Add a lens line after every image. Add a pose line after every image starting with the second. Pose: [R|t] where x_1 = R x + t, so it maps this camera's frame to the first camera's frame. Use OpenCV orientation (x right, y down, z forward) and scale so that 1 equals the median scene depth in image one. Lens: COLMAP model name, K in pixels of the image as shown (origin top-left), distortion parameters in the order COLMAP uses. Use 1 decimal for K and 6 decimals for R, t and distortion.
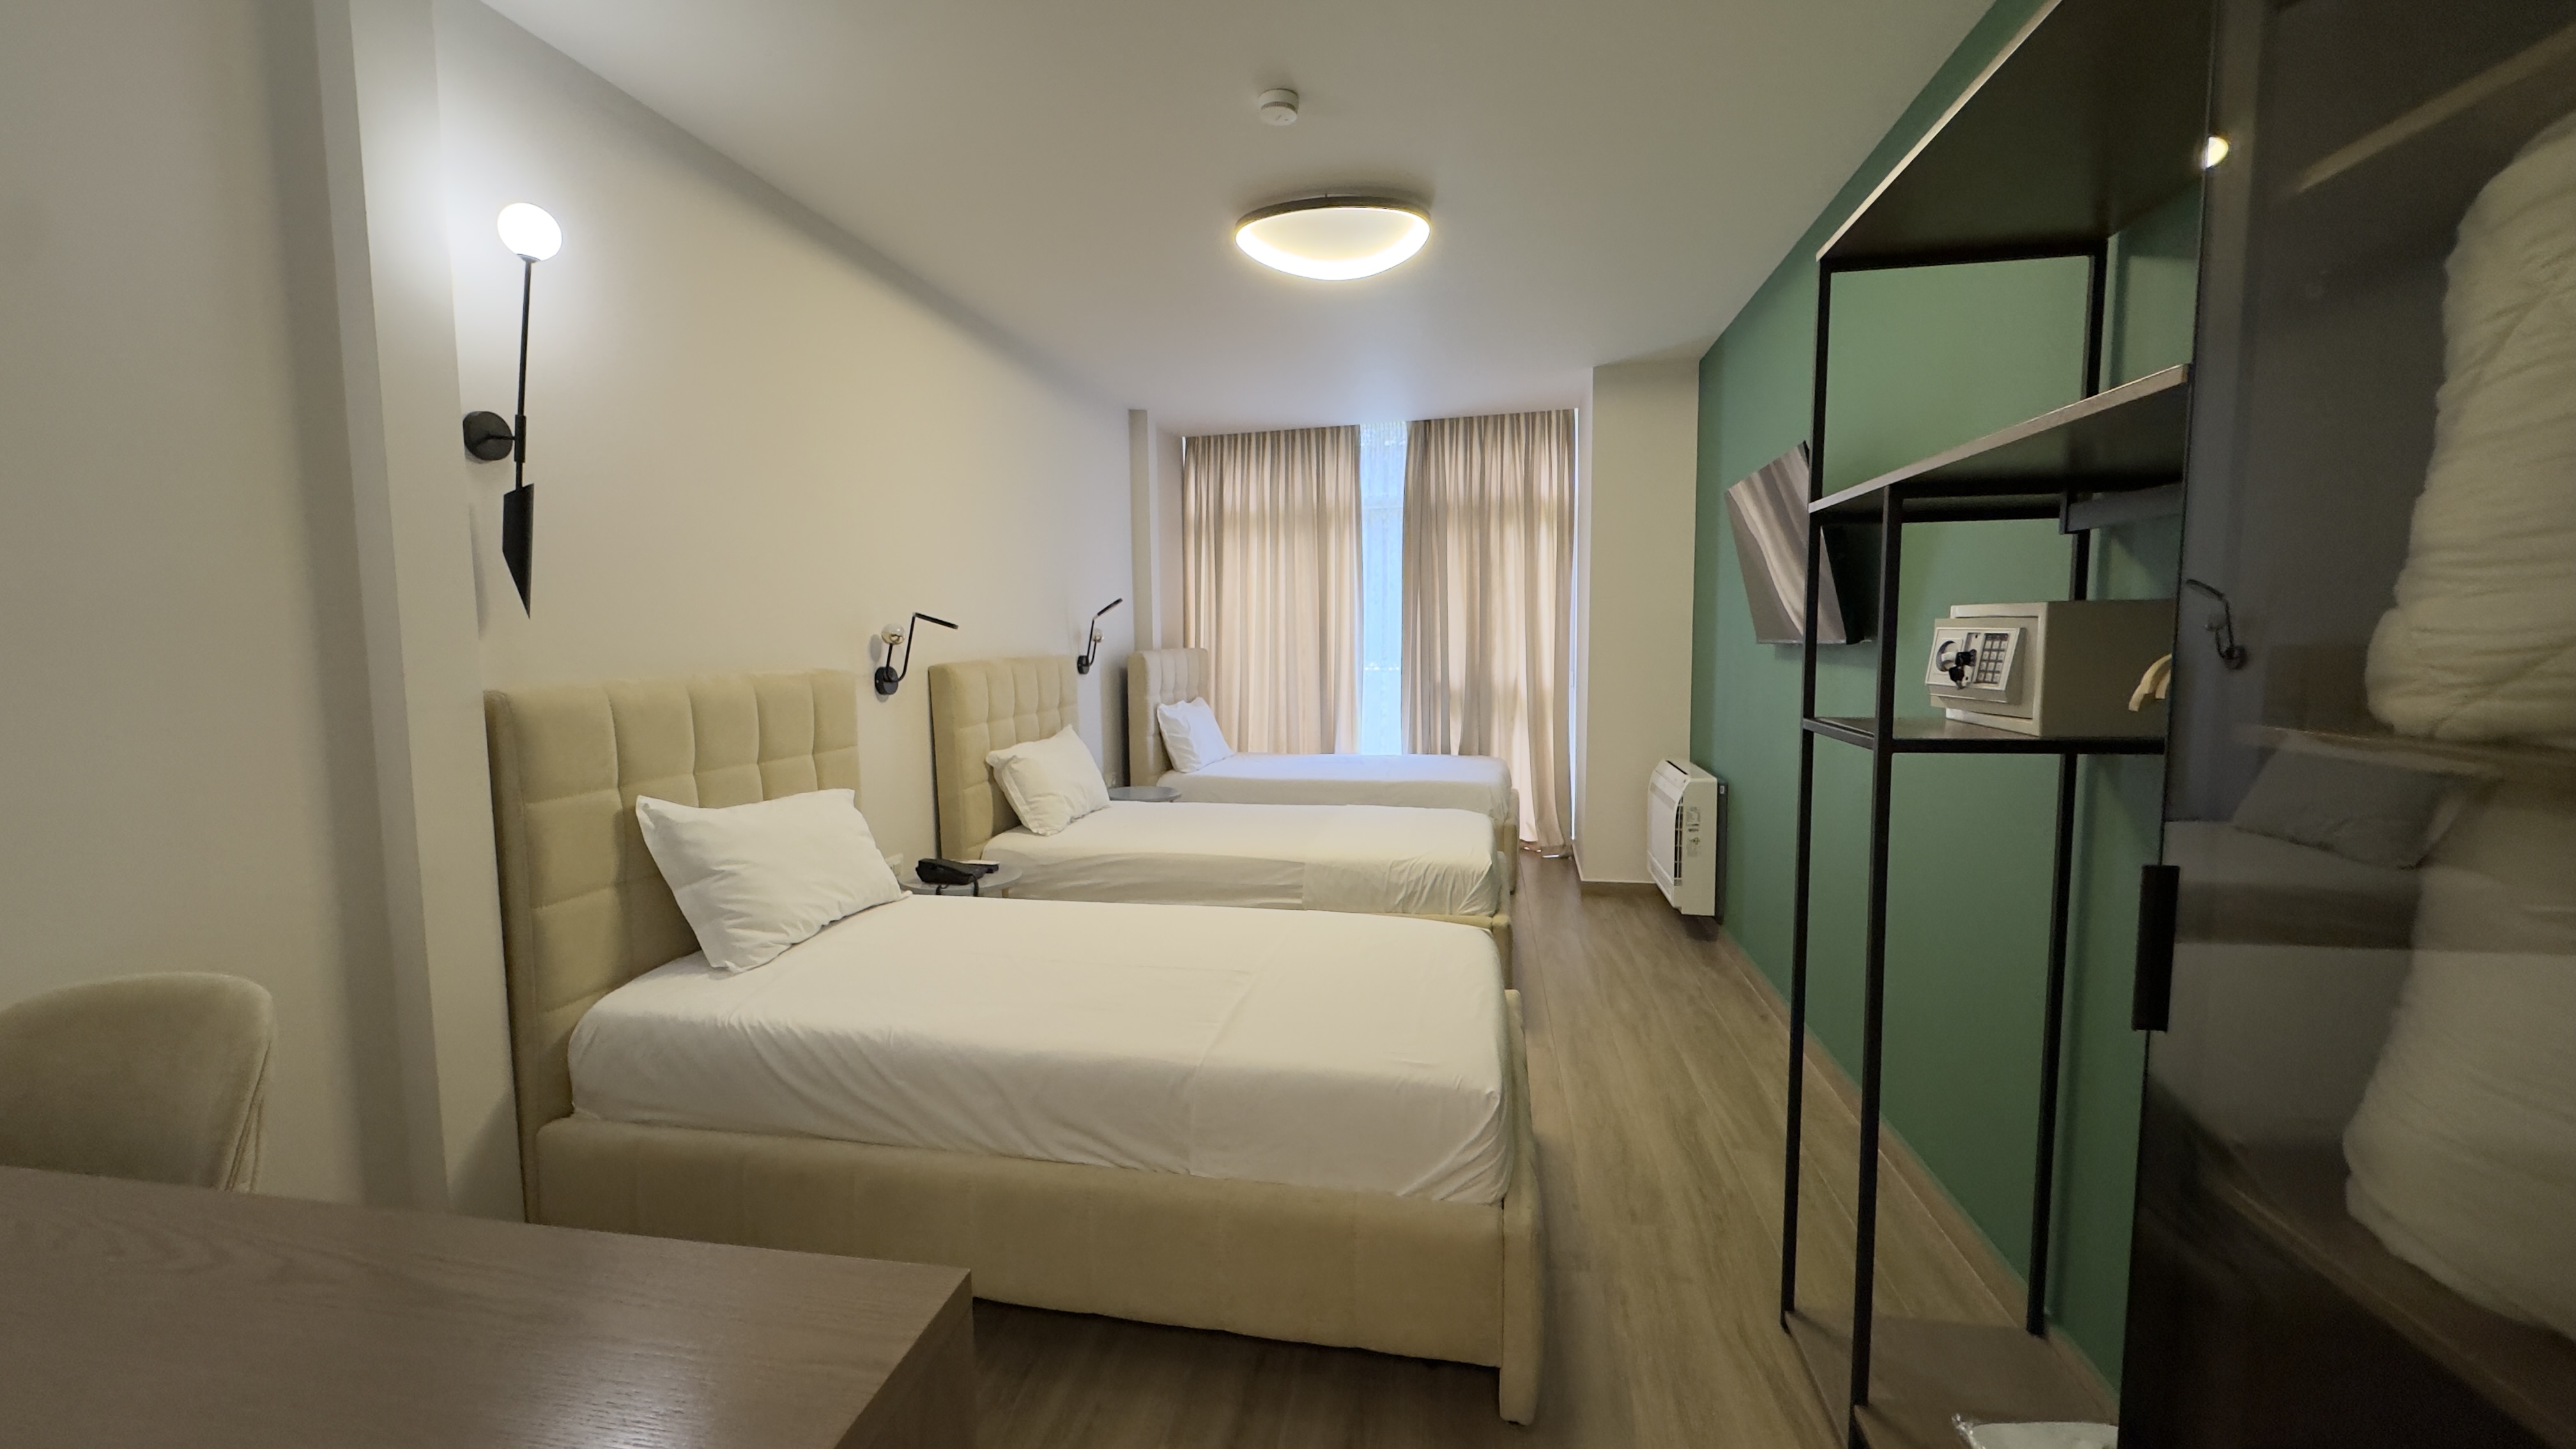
lens RADIAL K [[1028.8, 0, 1288.0], [0, 1028.8, 724.5], [0, 0, 1]] dist [0.000848, 0.000075]
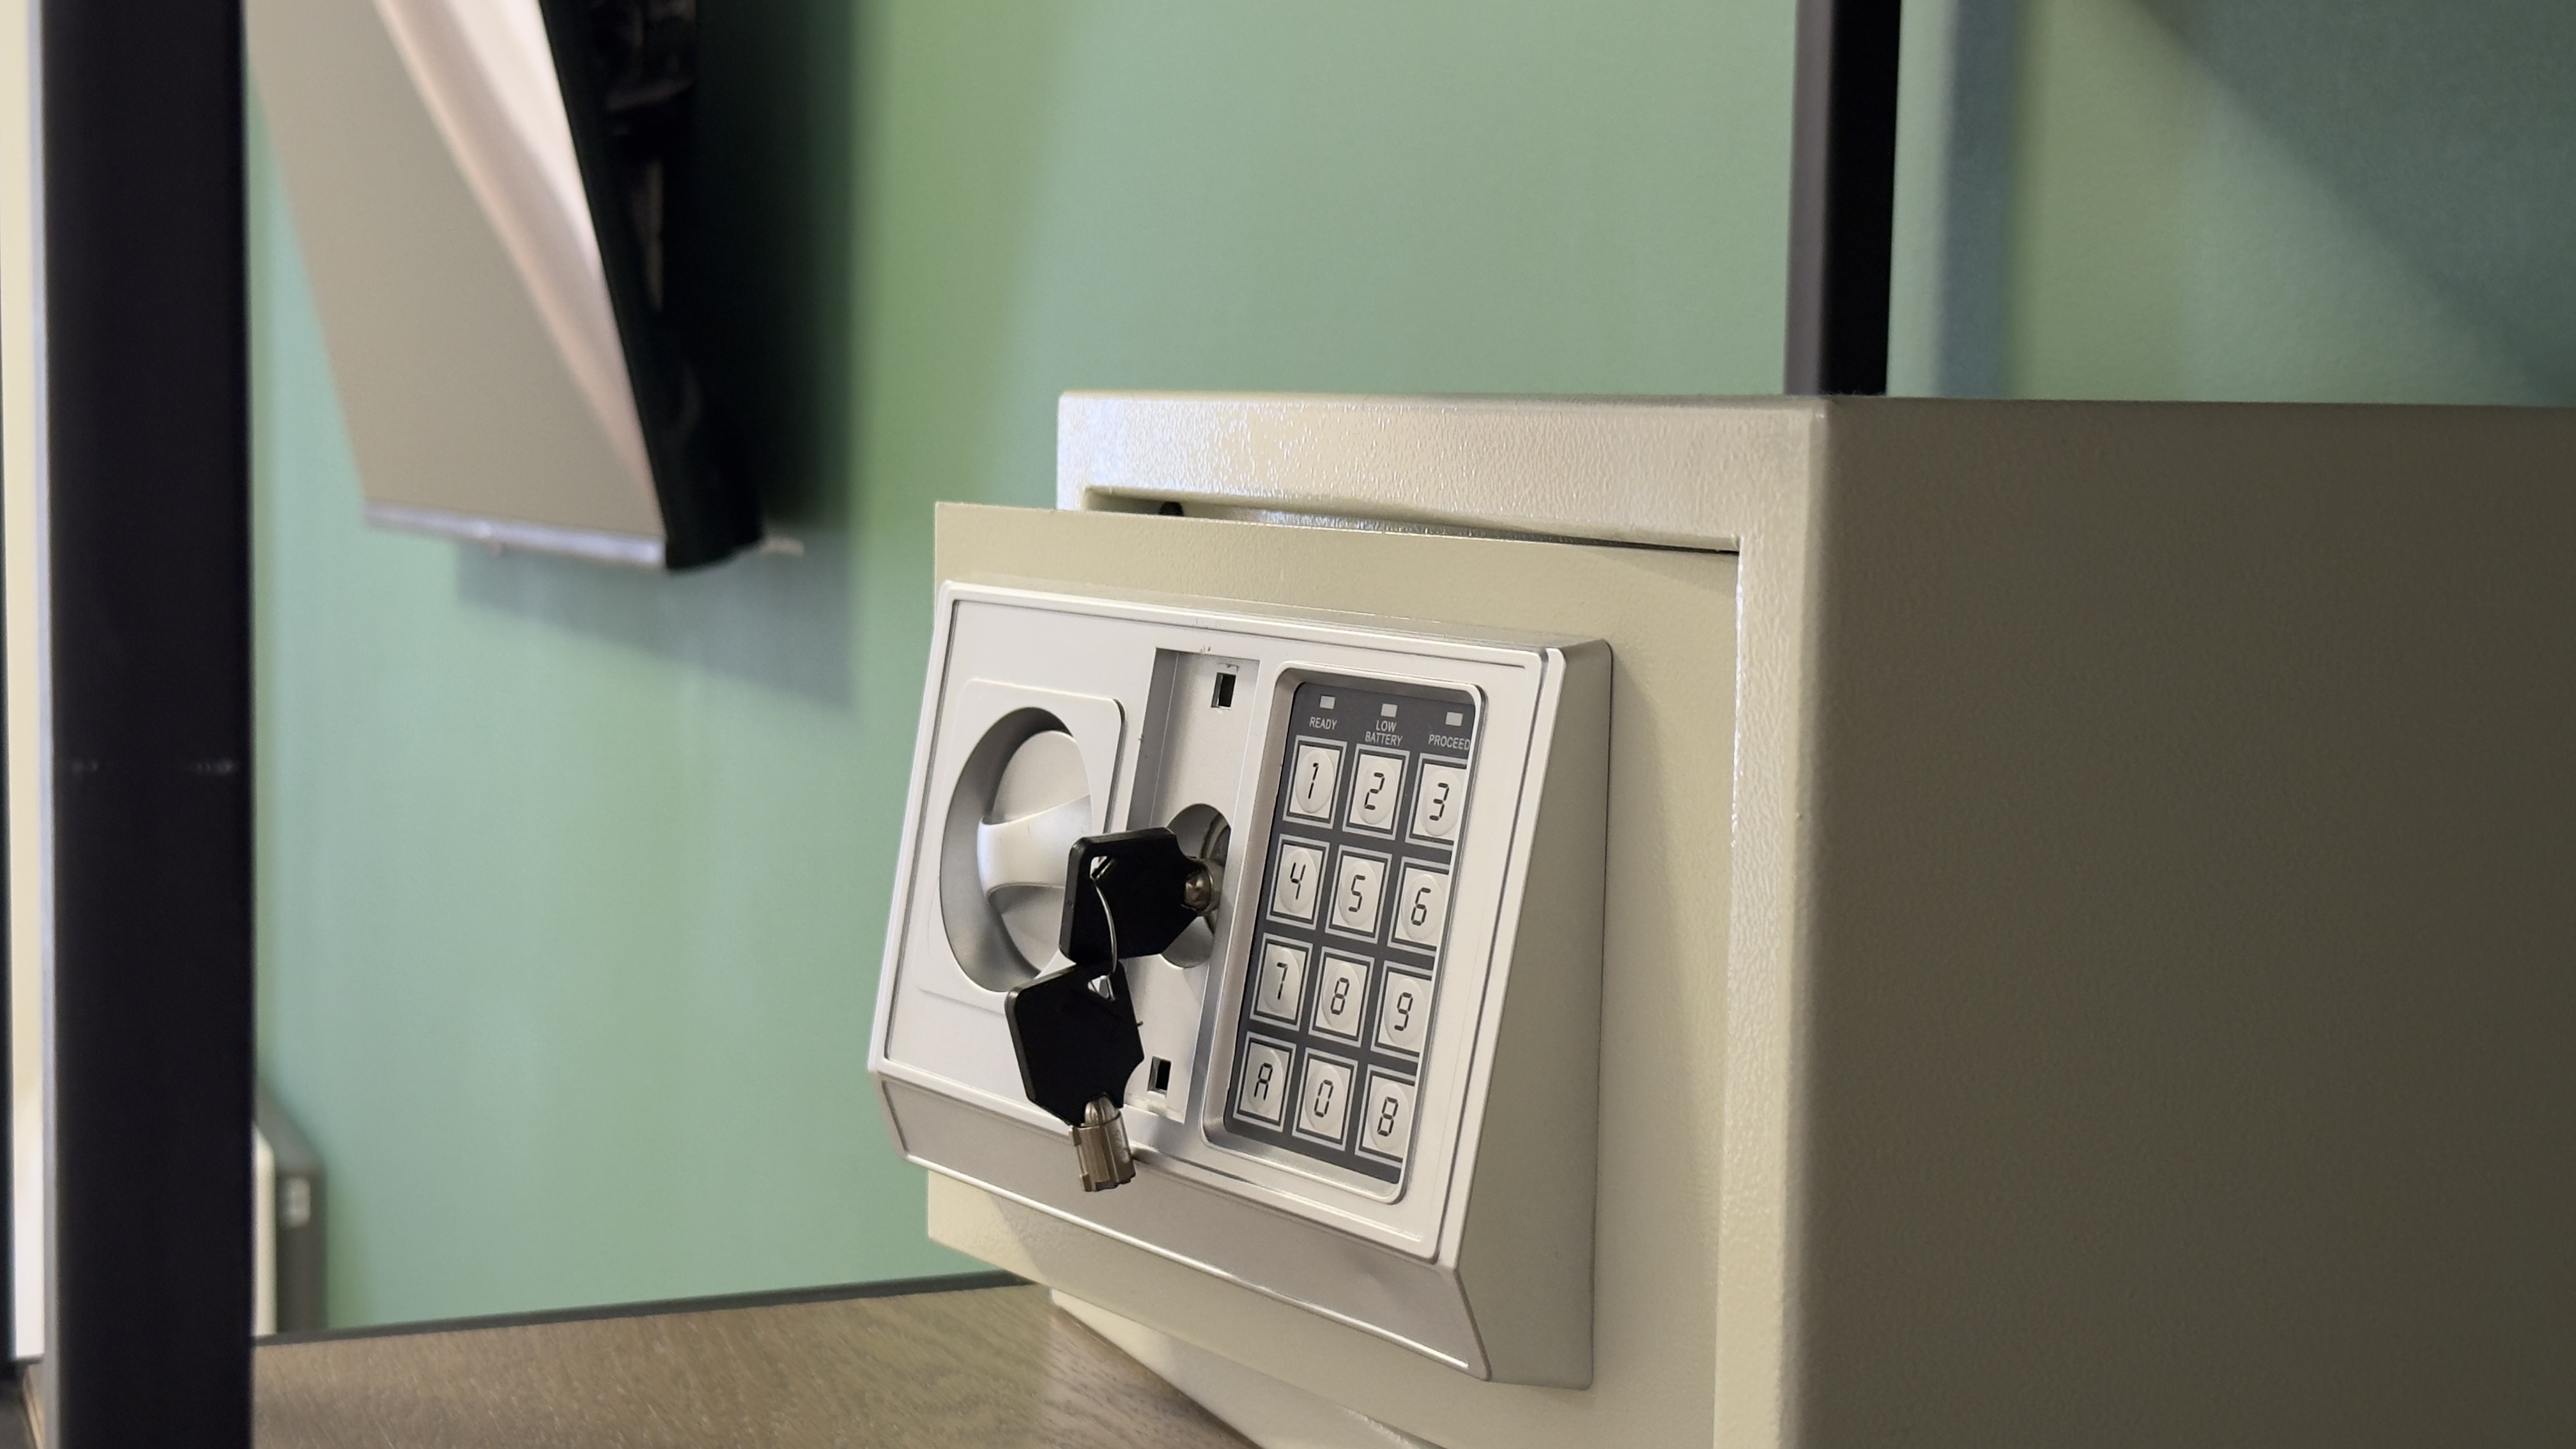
lens RADIAL K [[3580.7, 0, 1284.5], [0, 3580.7, 659.0], [0, 0, 1]] dist [0.228128, 0.063348]
pose [[0.831961, -0.010024, 0.554743, 0.175151], [0.021933, 0.999649, -0.014831, -0.031417], [-0.554400, 0.024507, 0.831889, 0.257033]]
